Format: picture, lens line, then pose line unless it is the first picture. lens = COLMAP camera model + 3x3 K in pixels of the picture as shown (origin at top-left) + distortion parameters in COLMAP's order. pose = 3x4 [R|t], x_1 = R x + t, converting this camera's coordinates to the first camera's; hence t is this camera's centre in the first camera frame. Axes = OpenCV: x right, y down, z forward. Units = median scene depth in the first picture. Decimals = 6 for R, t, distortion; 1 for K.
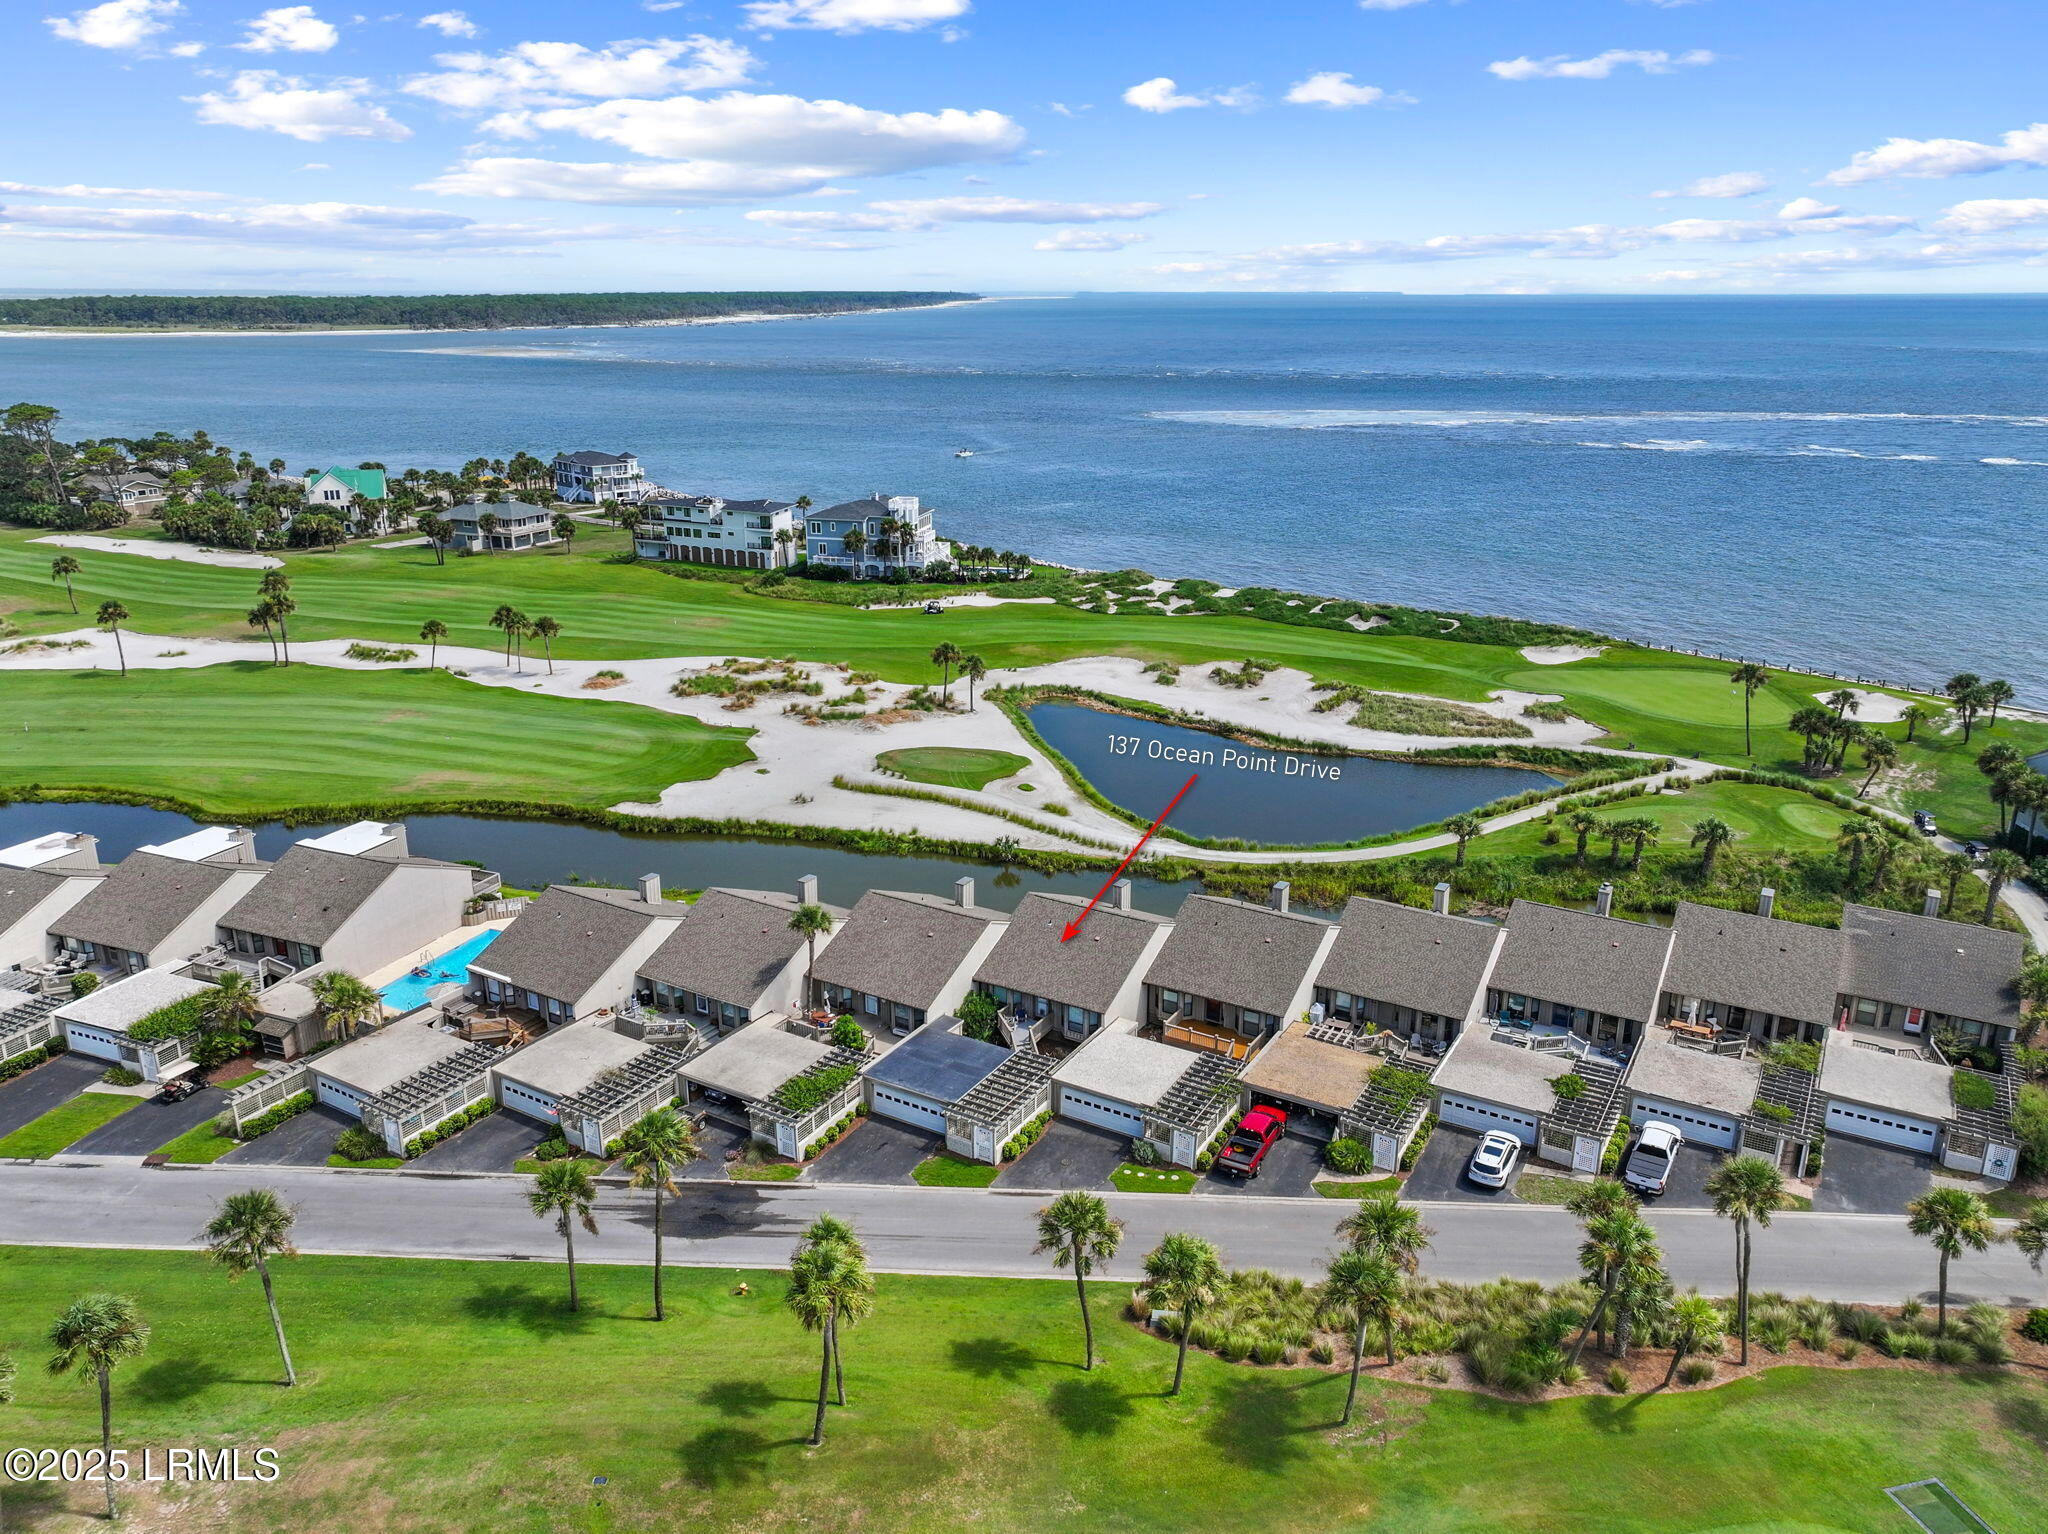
lens RADIAL K [[1500.0, 0, 1024.0], [0, 1500.0, 767.0], [0, 0, 1]] dist [-0.000205, 0.005001]
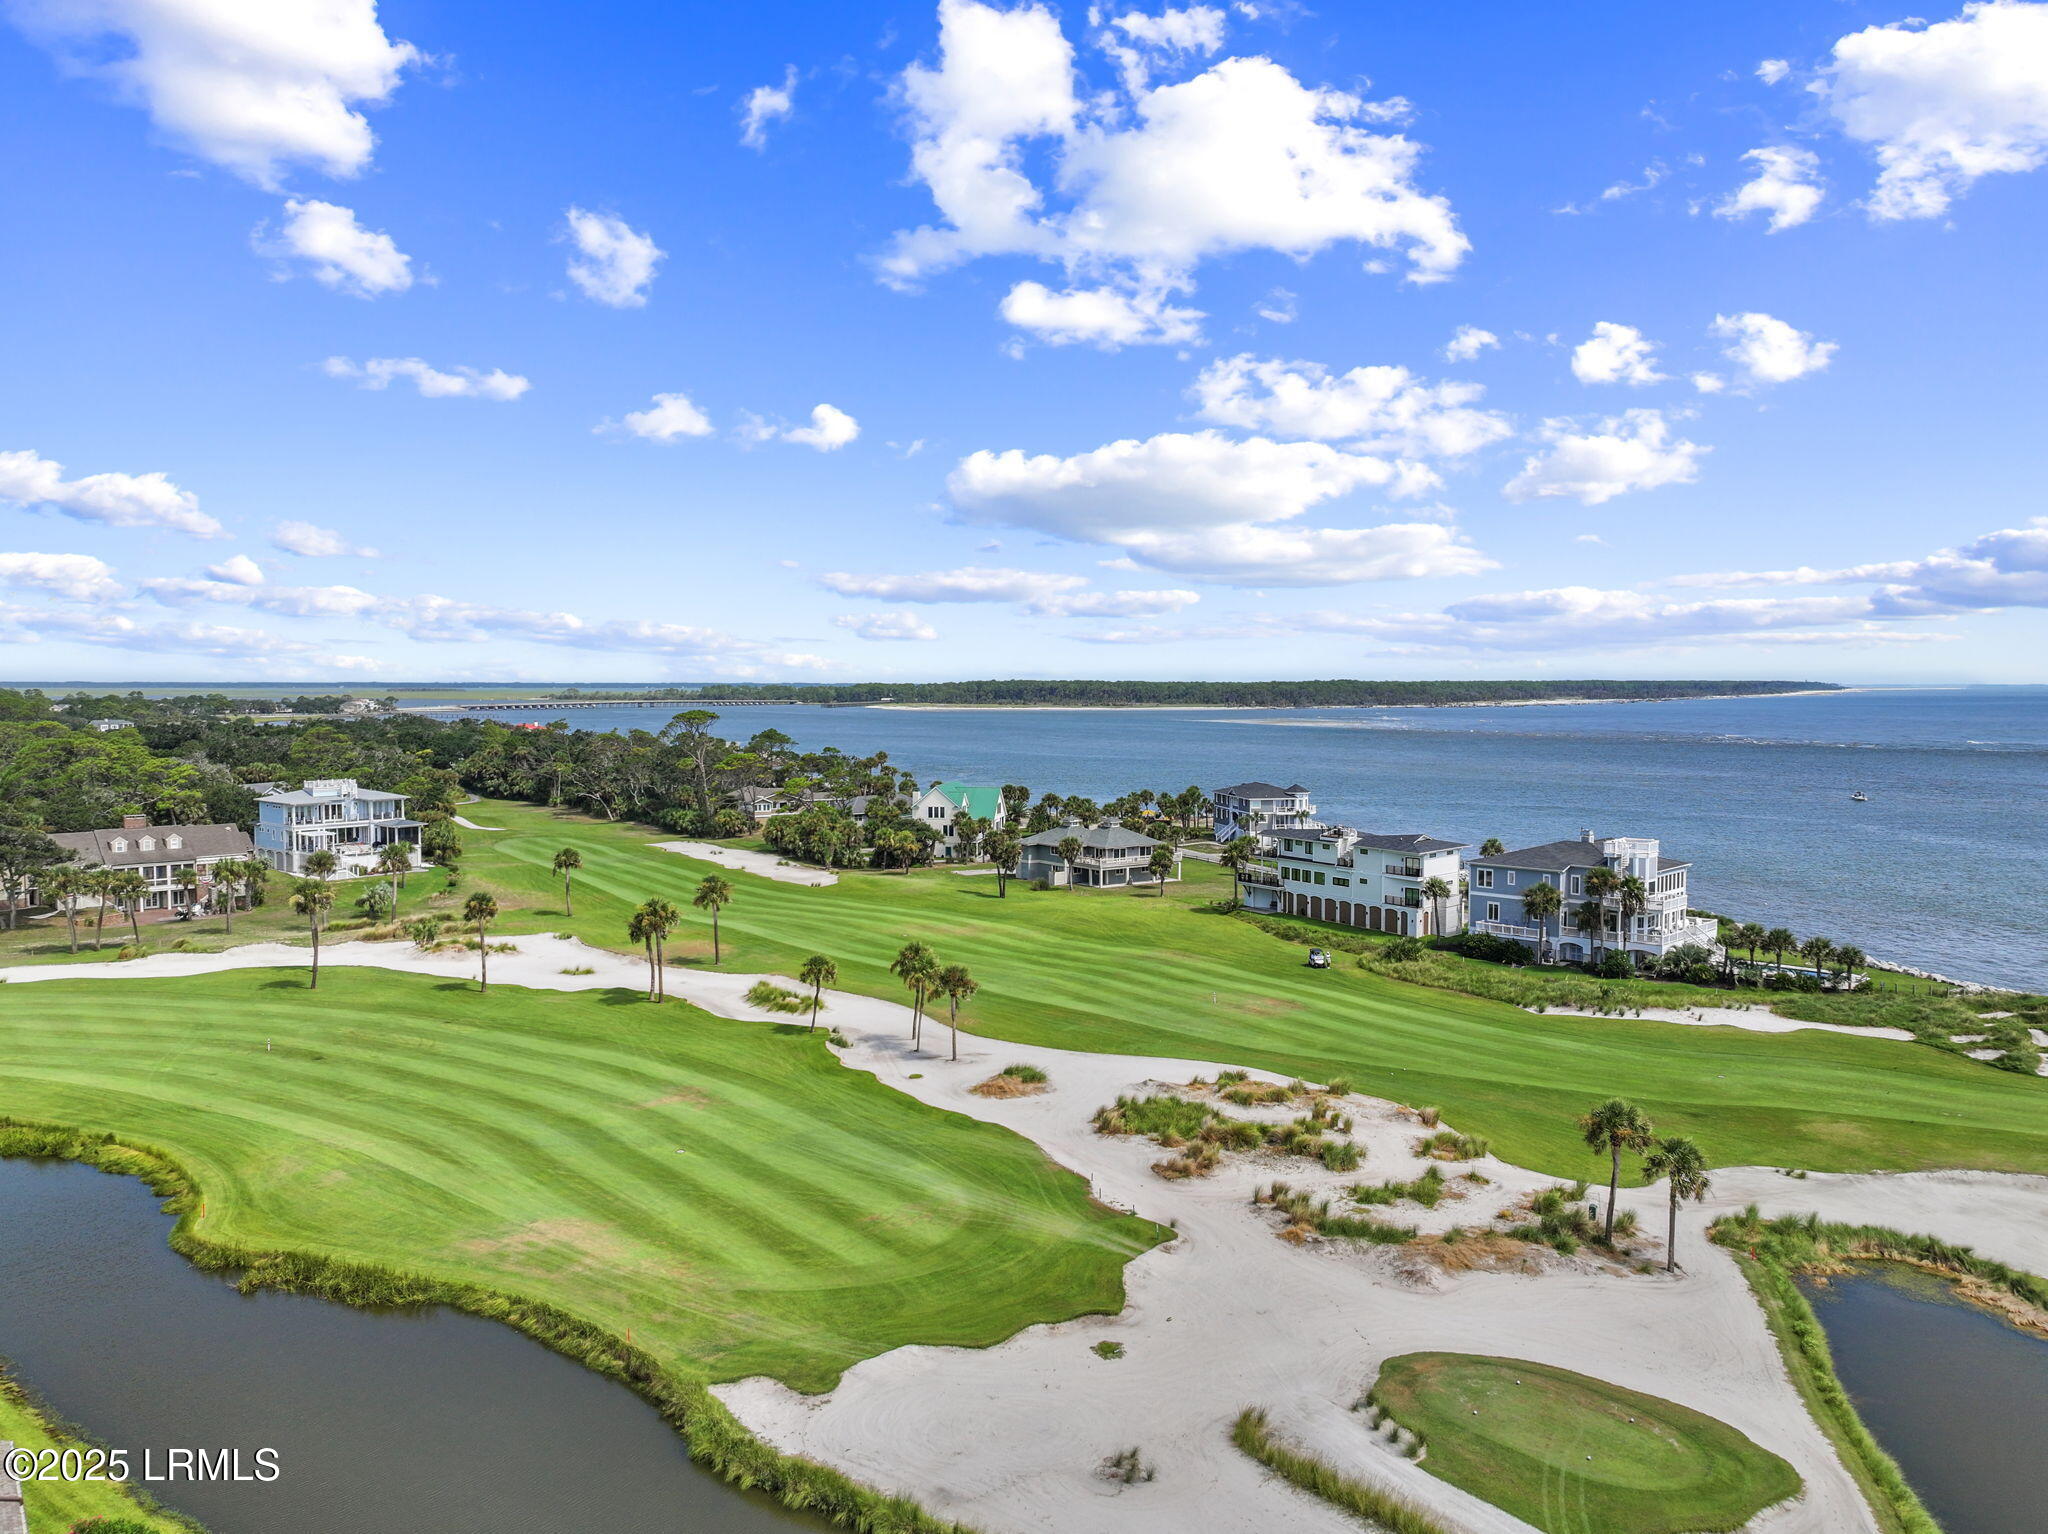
lens RADIAL K [[1500.0, 0, 1024.0], [0, 1500.0, 767.0], [0, 0, 1]] dist [-0.000205, 0.005001]
pose [[0.863679, 0.027228, -0.503306, 0.014256], [-0.153090, 0.965539, -0.210470, -0.045360], [0.480231, 0.258830, 0.838084, 0.400464]]
